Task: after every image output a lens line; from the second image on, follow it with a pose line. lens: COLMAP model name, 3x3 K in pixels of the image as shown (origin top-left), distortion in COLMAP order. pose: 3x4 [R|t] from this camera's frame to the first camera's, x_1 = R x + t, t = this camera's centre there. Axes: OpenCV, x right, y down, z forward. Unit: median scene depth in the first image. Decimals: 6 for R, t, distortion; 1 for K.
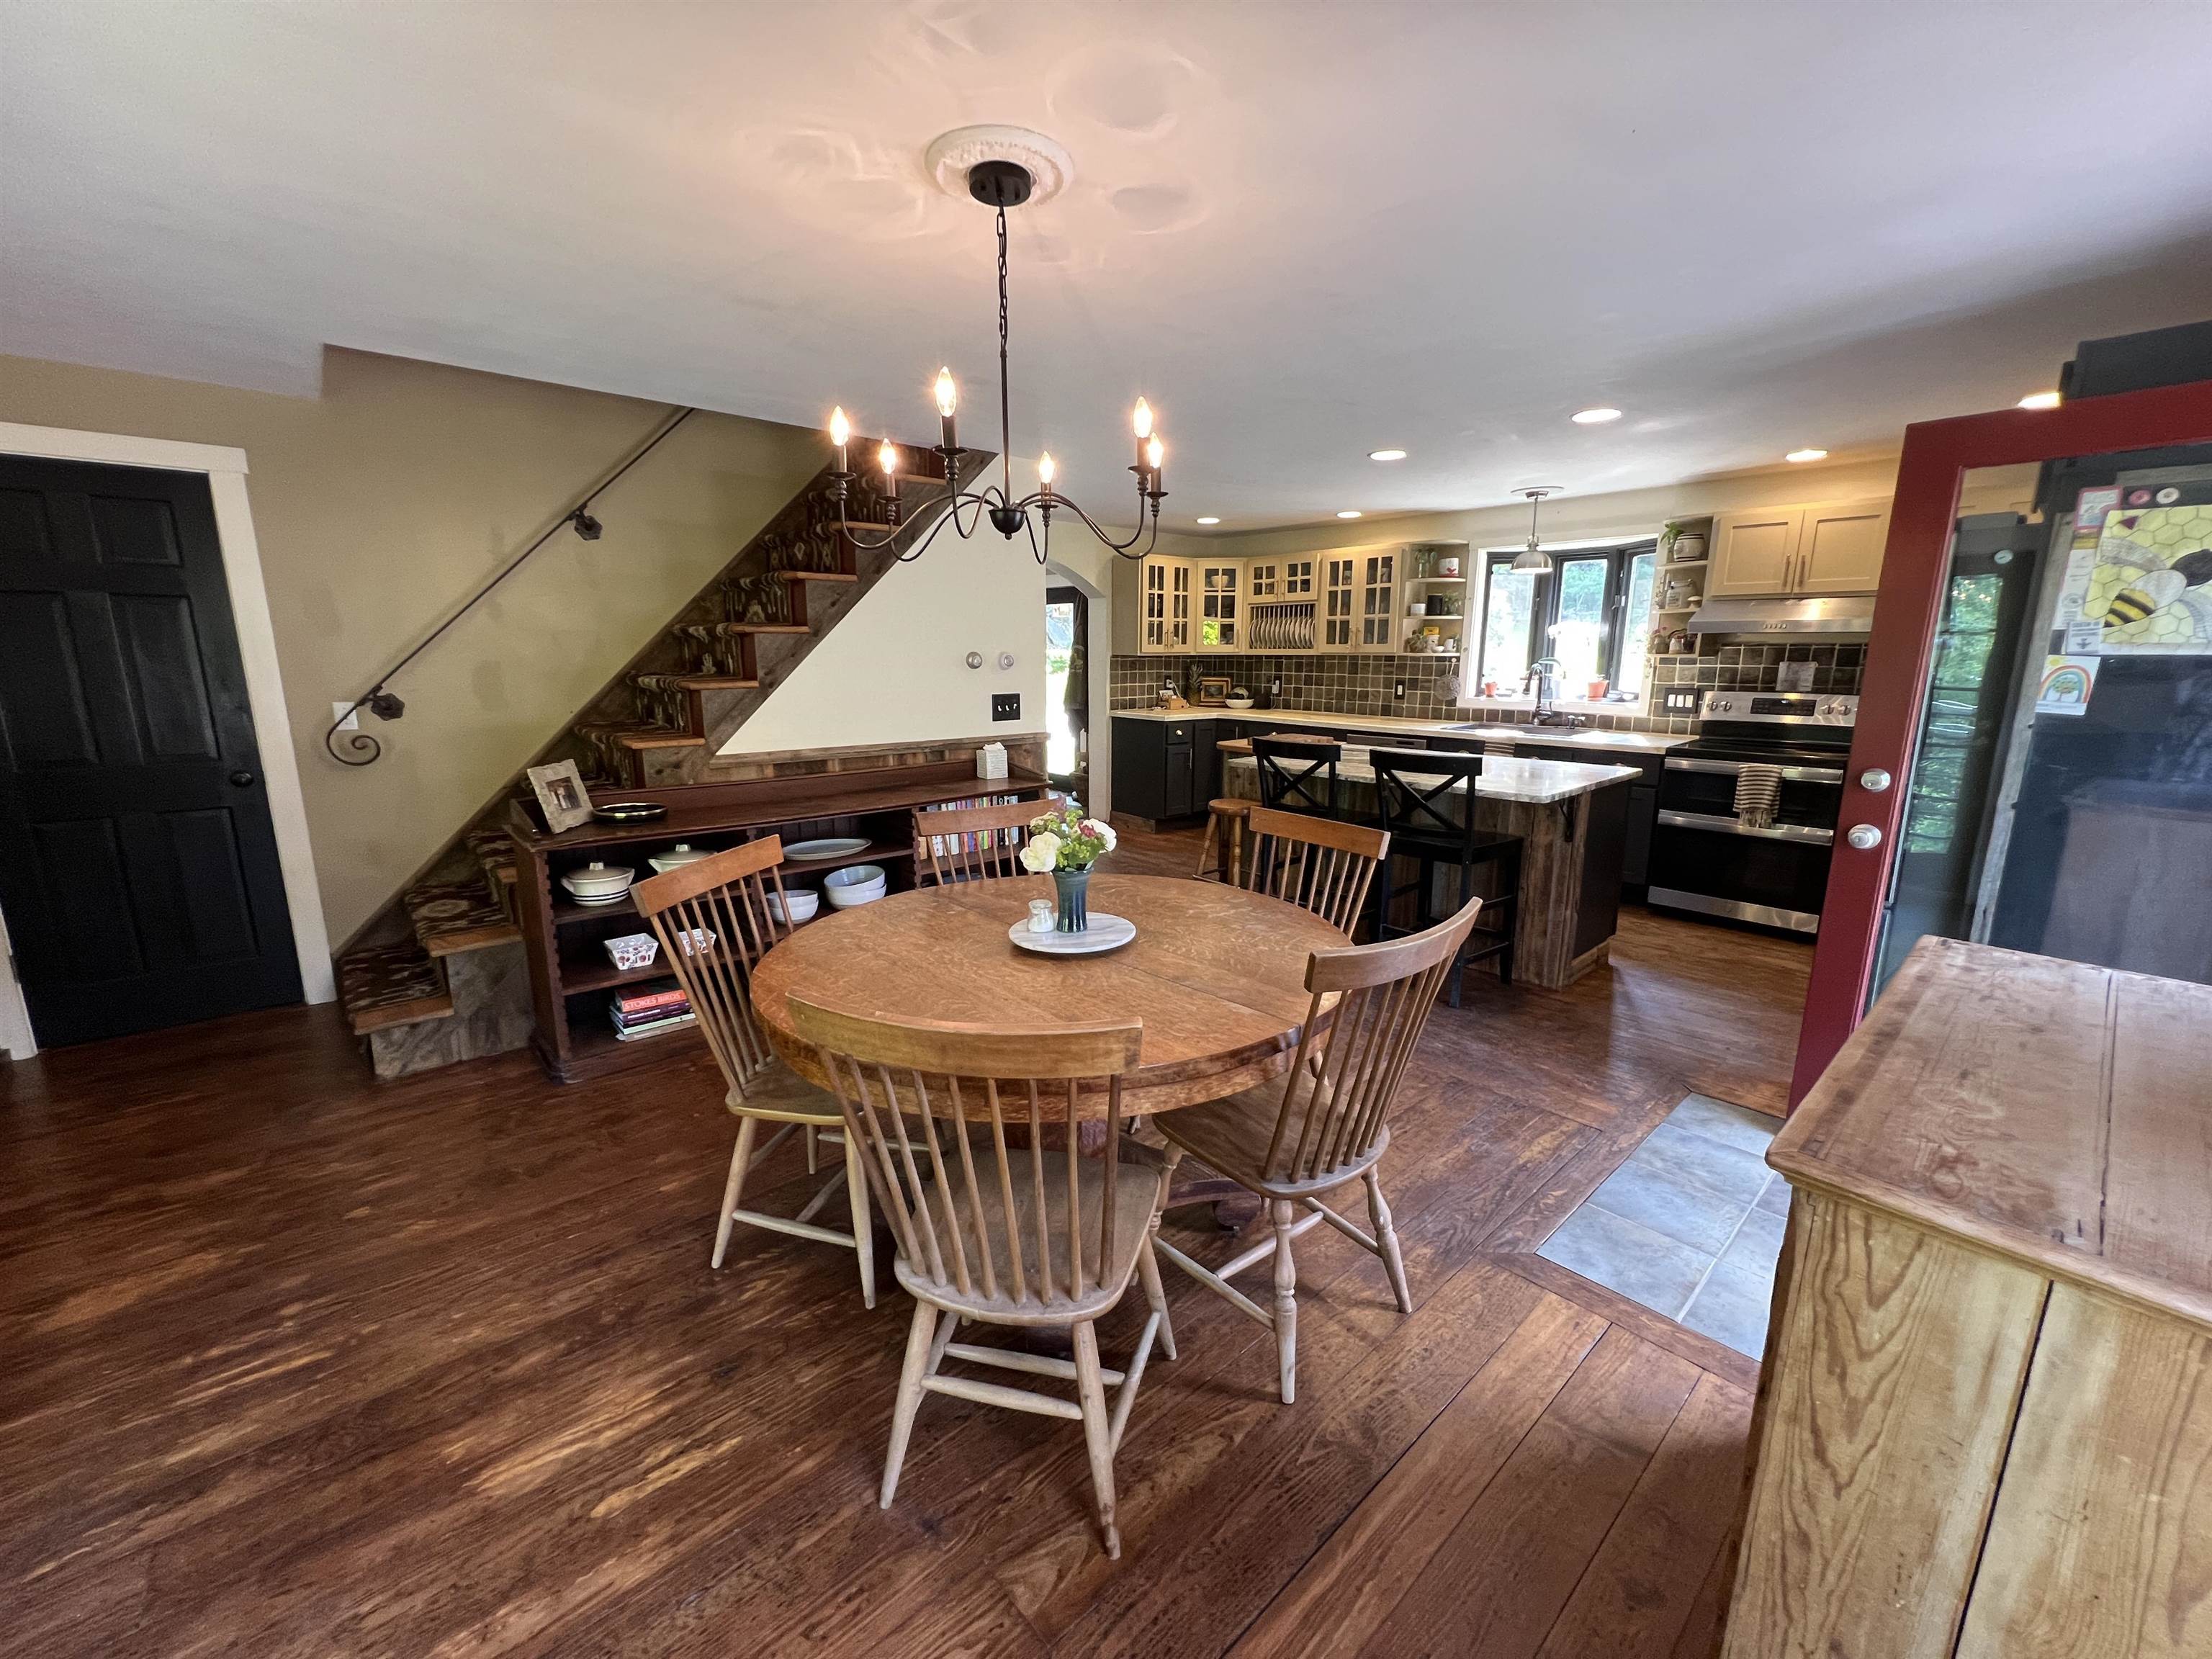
lens RADIAL K [[882.8, 0, 1106.0], [0, 882.8, 829.9], [0, 0, 1]] dist [-0.003093, 0.000835]
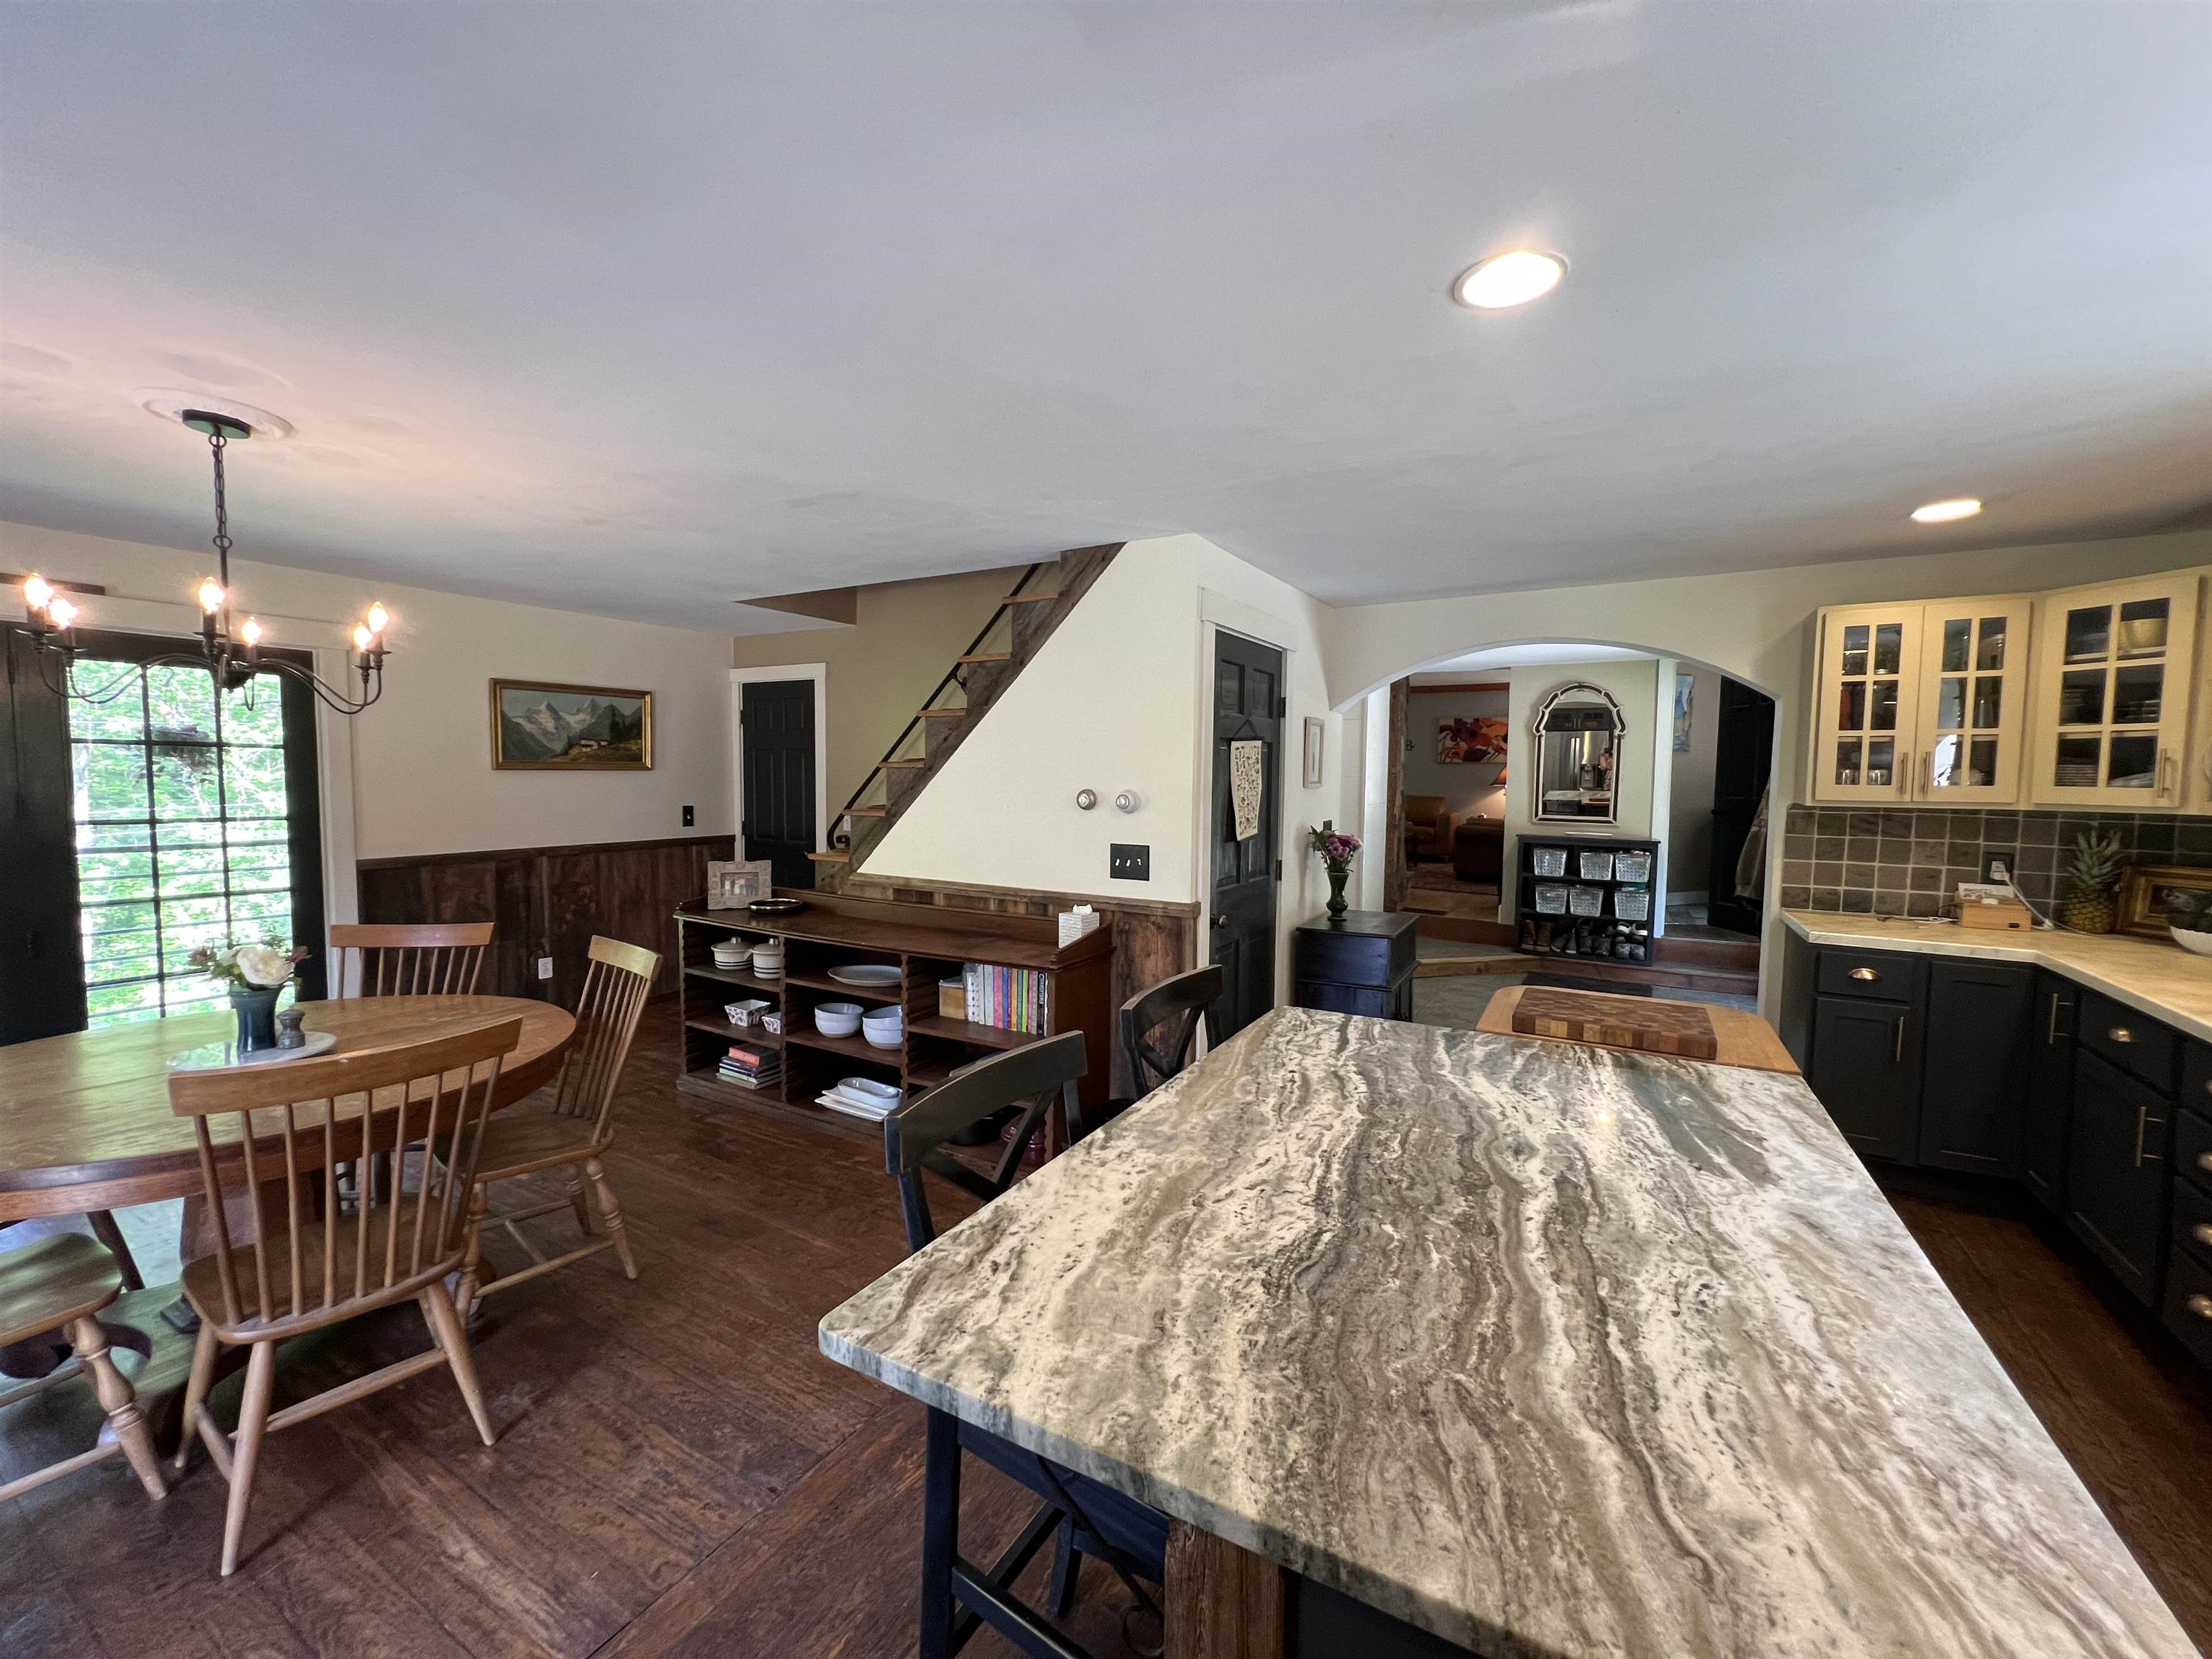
lens RADIAL K [[882.8, 0, 1105.0], [0, 882.8, 826.4], [0, 0, 1]] dist [-0.003093, 0.000835]
pose [[0.322749, 0.058988, -0.944644, 0.660353], [-0.200575, 0.979651, -0.007355, -0.178042], [0.924988, 0.191846, 0.328013, 0.813082]]
